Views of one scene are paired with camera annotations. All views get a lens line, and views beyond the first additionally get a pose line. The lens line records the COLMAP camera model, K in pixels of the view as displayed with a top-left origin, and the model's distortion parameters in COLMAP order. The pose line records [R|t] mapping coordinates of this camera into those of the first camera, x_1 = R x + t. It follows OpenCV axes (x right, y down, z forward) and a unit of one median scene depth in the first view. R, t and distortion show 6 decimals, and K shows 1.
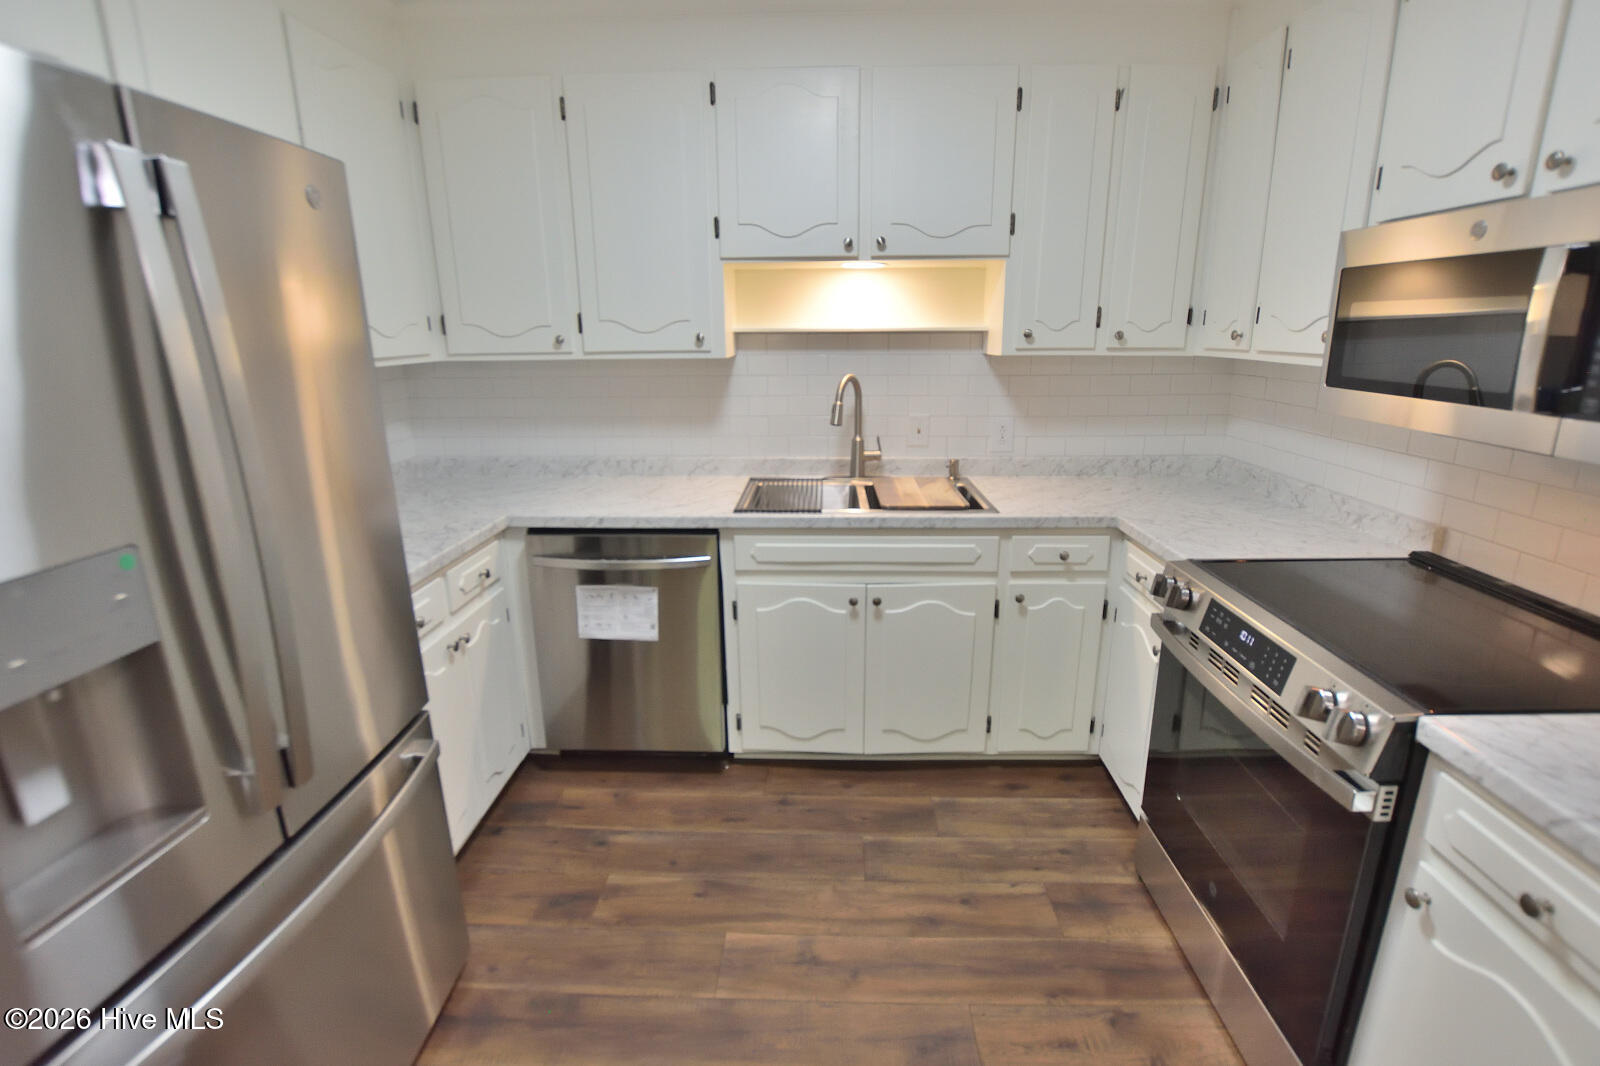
lens RADIAL K [[727.2, 0, 808.7], [0, 727.2, 529.0], [0, 0, 1]] dist [-0.029302, 0.000968]
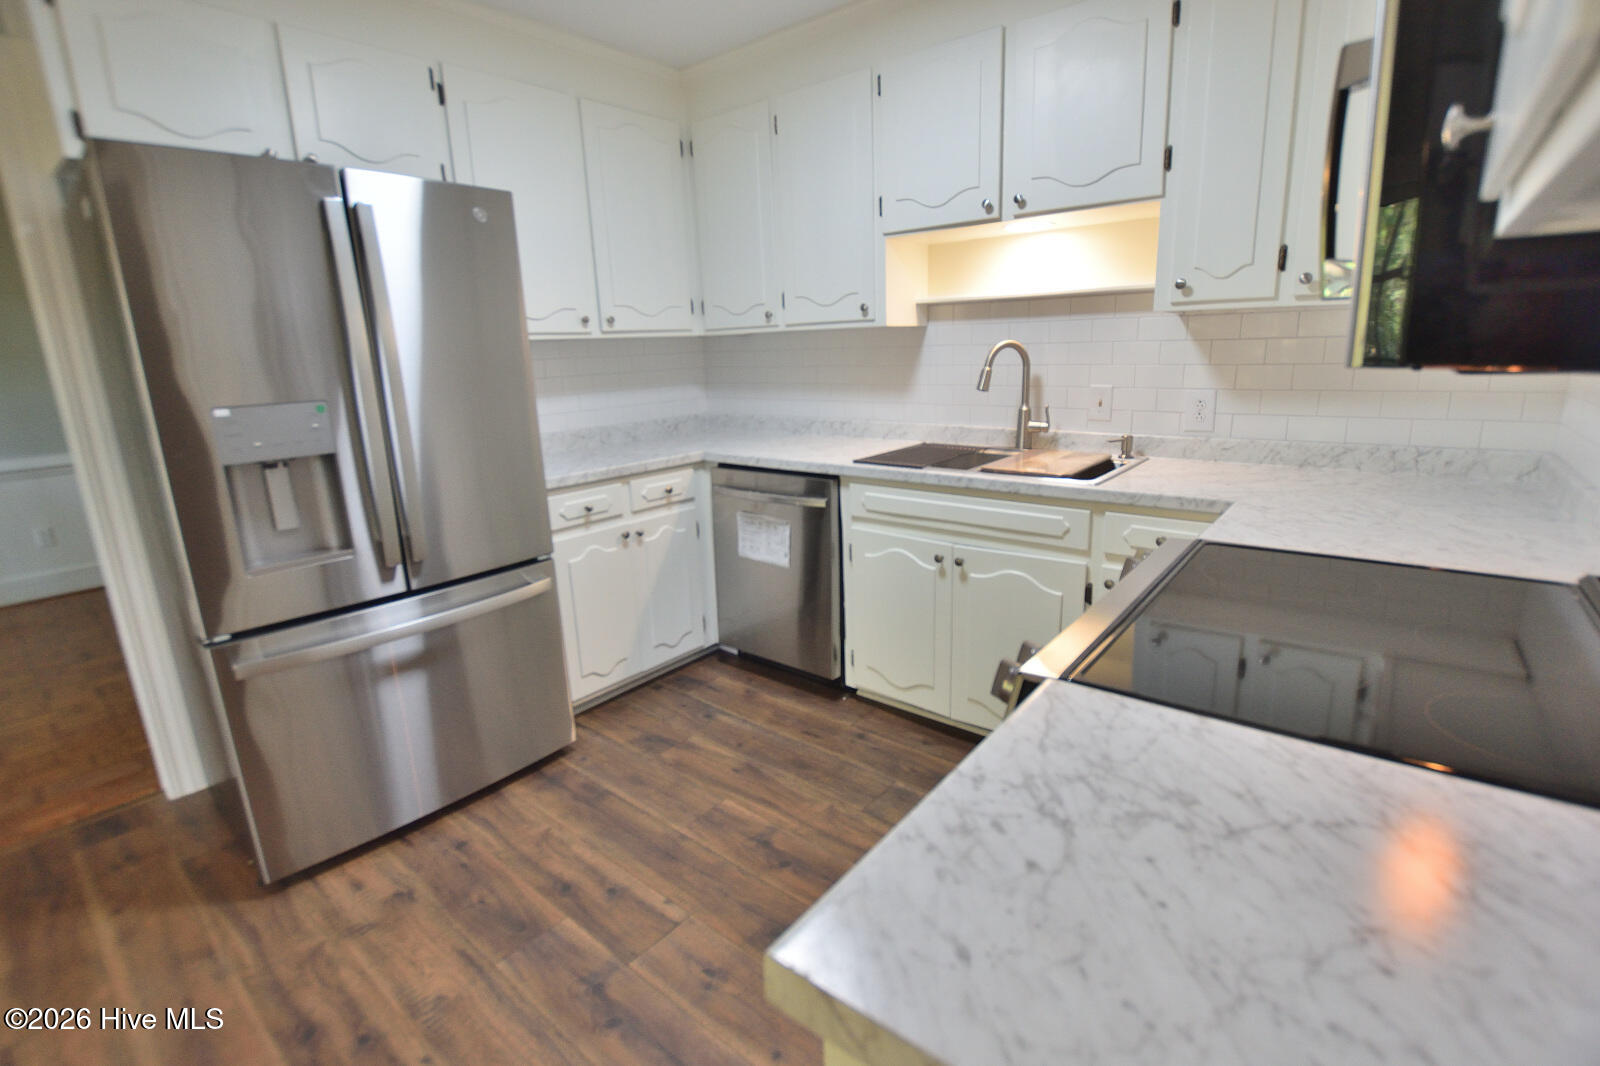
lens RADIAL K [[727.2, 0, 808.7], [0, 727.2, 529.0], [0, 0, 1]] dist [-0.029302, 0.000968]
pose [[0.796631, 0.128758, -0.590593, 0.503596], [-0.134417, 0.990321, 0.034594, 0.047341], [0.589330, 0.051827, 0.806228, 0.073430]]
